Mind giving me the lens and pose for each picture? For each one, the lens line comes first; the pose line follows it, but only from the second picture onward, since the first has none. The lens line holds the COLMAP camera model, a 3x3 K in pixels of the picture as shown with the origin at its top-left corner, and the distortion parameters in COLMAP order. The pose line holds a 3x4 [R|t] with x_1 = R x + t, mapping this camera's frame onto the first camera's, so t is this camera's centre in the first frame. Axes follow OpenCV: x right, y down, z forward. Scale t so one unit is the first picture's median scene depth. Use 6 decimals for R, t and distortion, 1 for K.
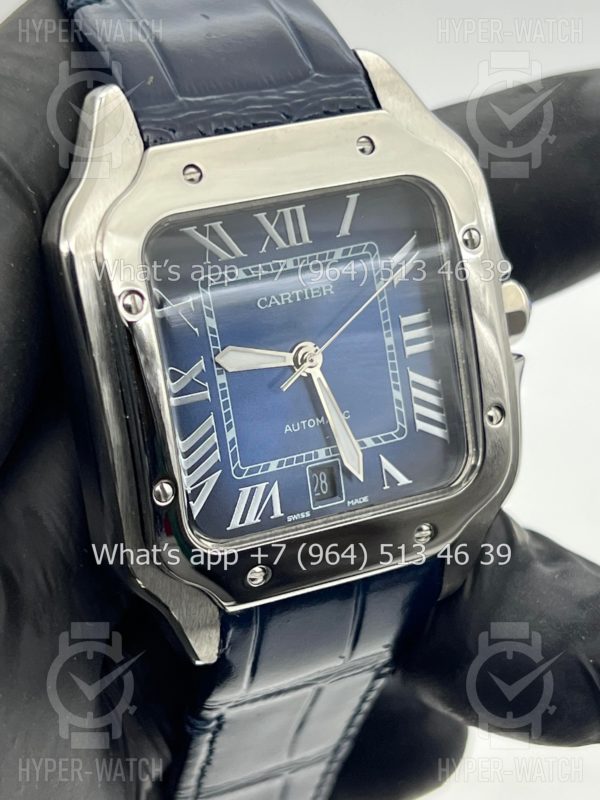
lens RADIAL K [[1937.5, 0, 297.3], [0, 1937.5, 404.6], [0, 0, 1]] dist [0.486043, 0.000000]
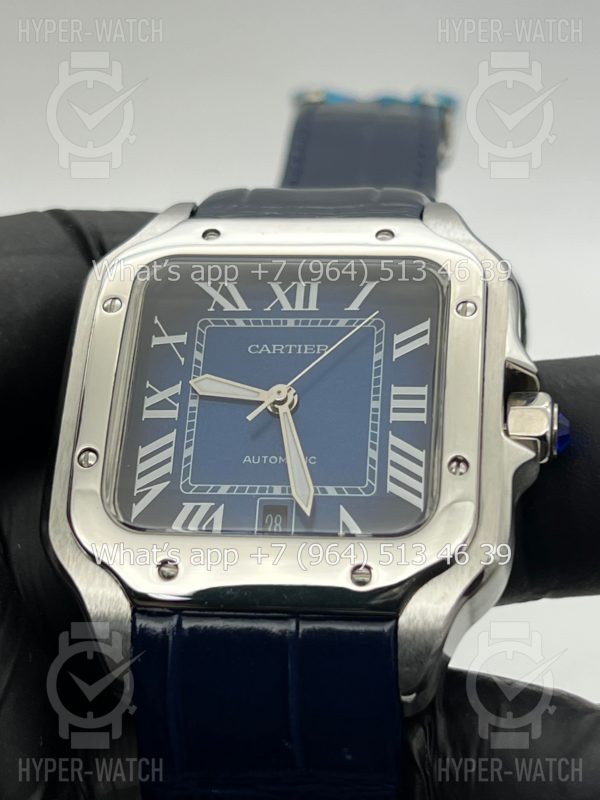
lens RADIAL K [[1937.5, 0, 298.3], [0, 1937.5, 398.6], [0, 0, 1]] dist [0.486043, 0.000000]
pose [[0.835070, -0.043289, -0.548437, 0.573779], [-0.278692, 0.826231, -0.489564, 0.474393], [0.474329, 0.561665, 0.677897, 0.311072]]
